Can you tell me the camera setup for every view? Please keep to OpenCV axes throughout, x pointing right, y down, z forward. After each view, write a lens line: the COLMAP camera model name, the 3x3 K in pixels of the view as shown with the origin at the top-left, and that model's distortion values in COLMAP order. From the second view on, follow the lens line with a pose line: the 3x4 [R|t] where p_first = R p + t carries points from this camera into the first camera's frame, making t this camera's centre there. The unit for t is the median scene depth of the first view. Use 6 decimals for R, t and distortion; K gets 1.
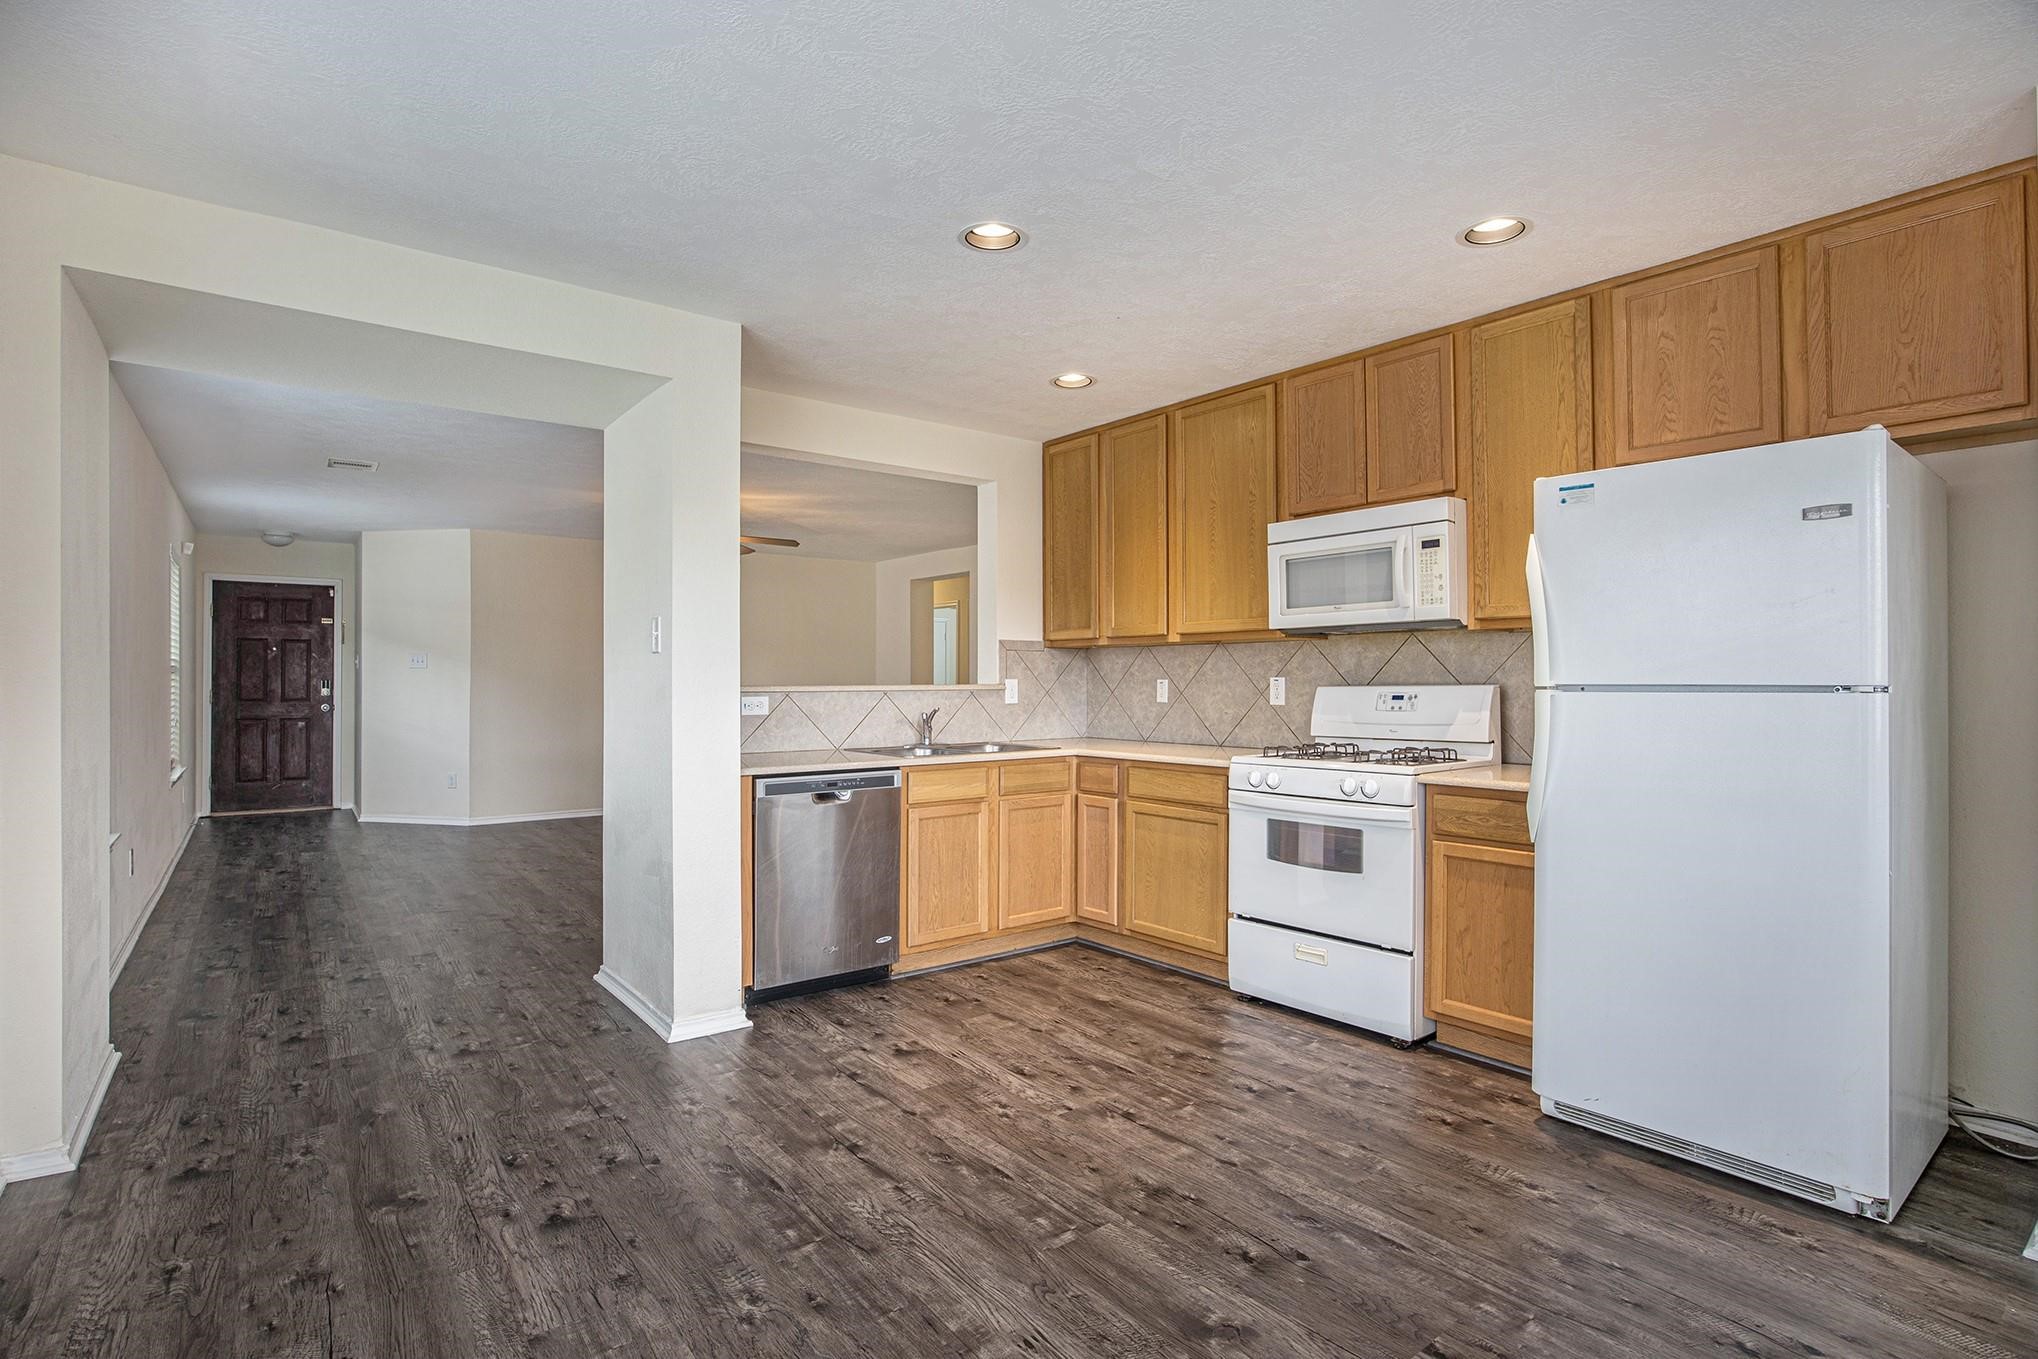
lens RADIAL K [[988.5, 0, 1024.8], [0, 988.5, 668.9], [0, 0, 1]] dist [-0.036506, 0.000812]
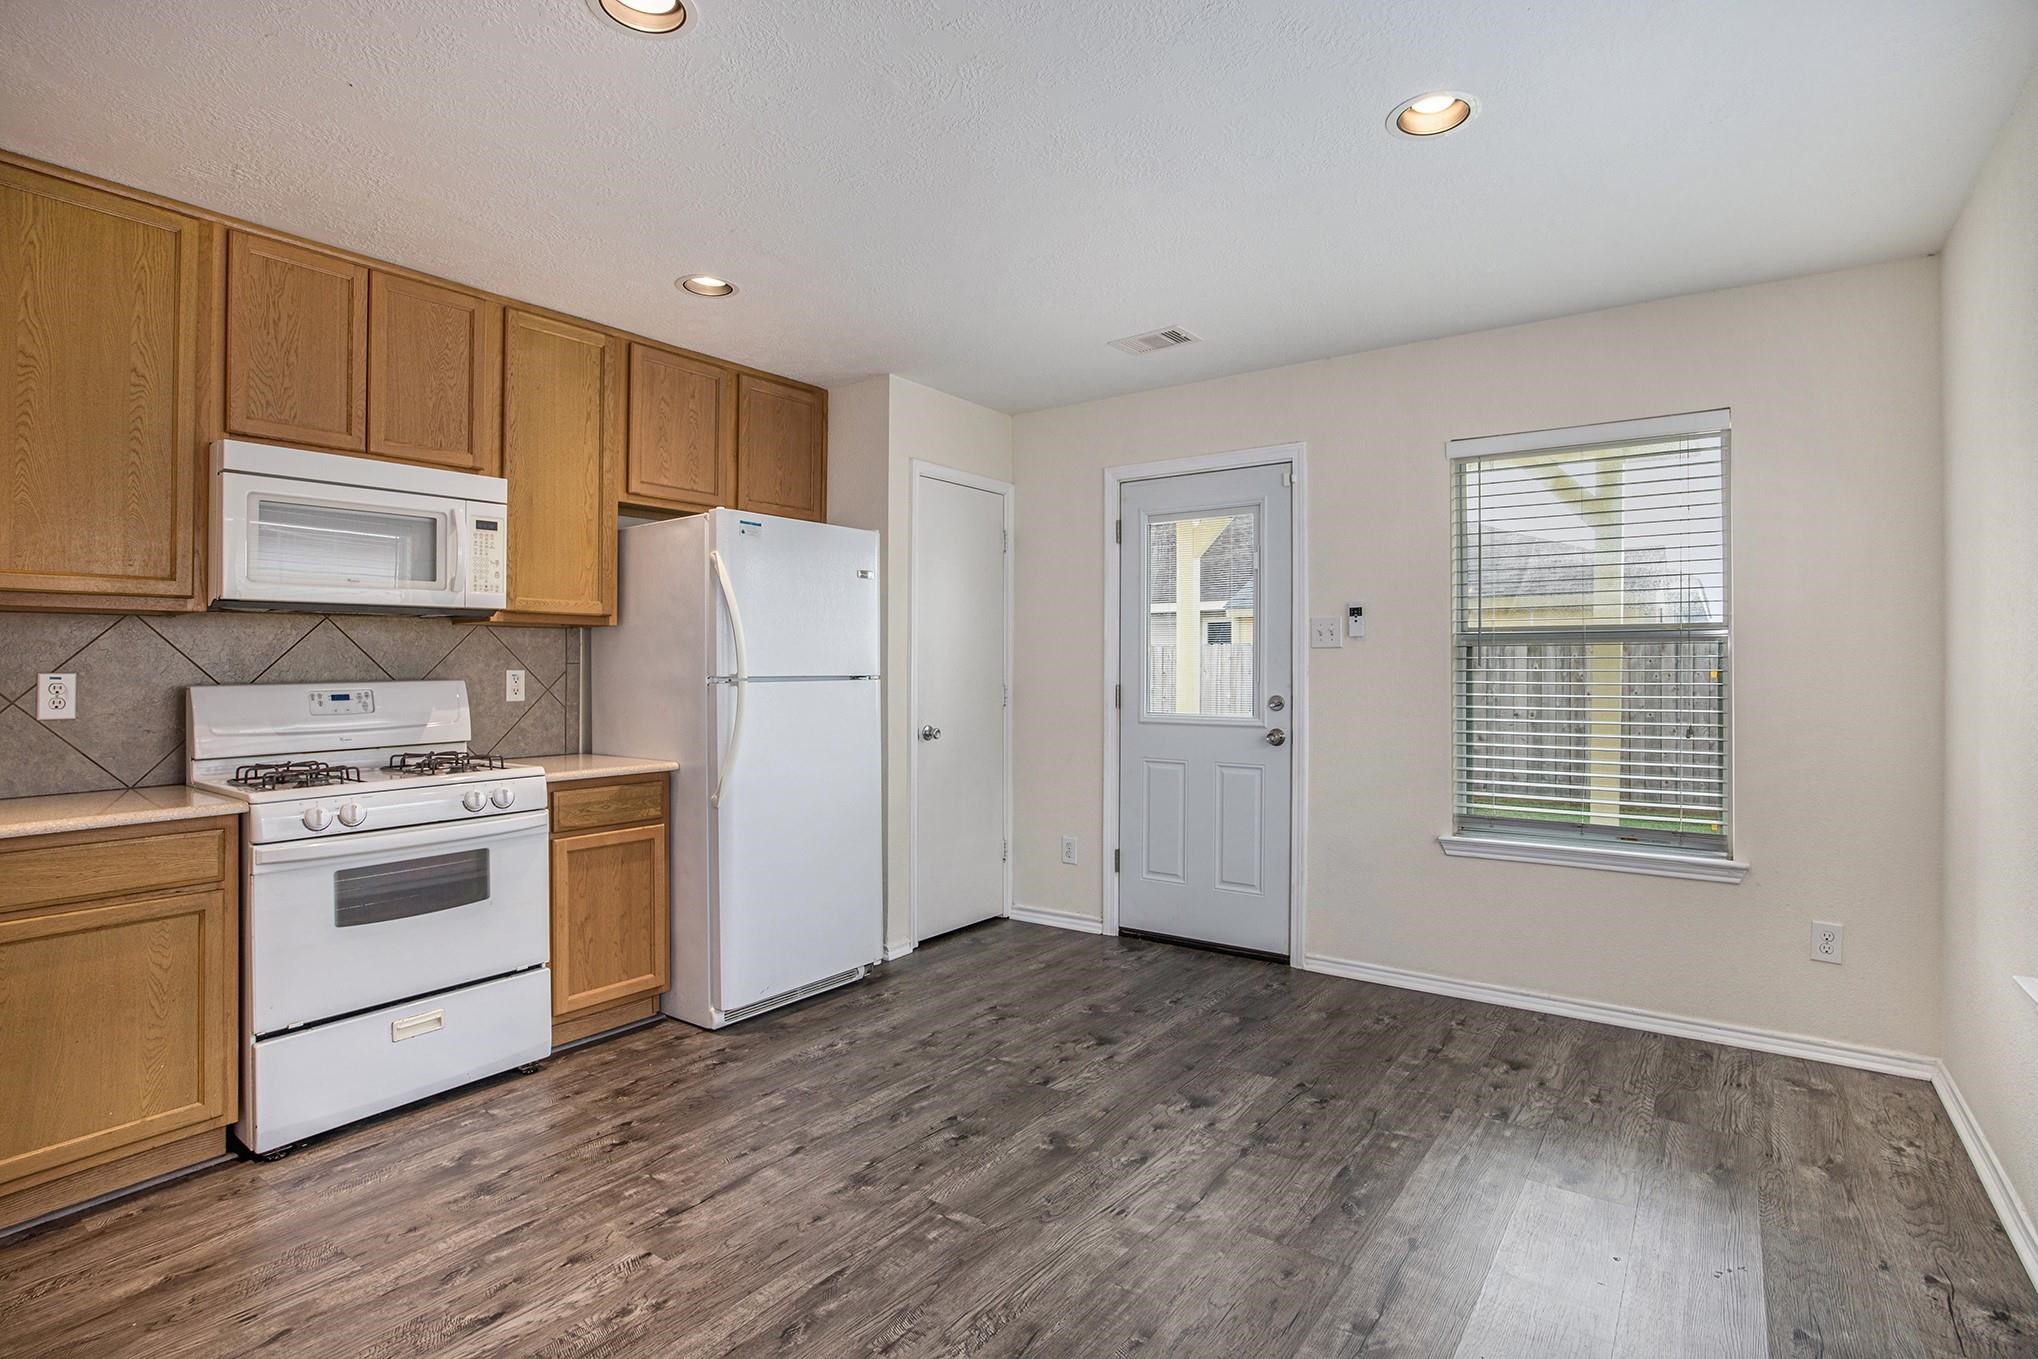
lens RADIAL K [[1022.0, 0, 1019.0], [0, 1022.0, 679.5], [0, 0, 1]] dist [-0.037881, 0.027894]
pose [[-0.261472, -0.007207, 0.965184, -0.671222], [-0.002440, 0.999974, 0.006805, 0.009032], [-0.965208, -0.000576, -0.261483, 0.823294]]
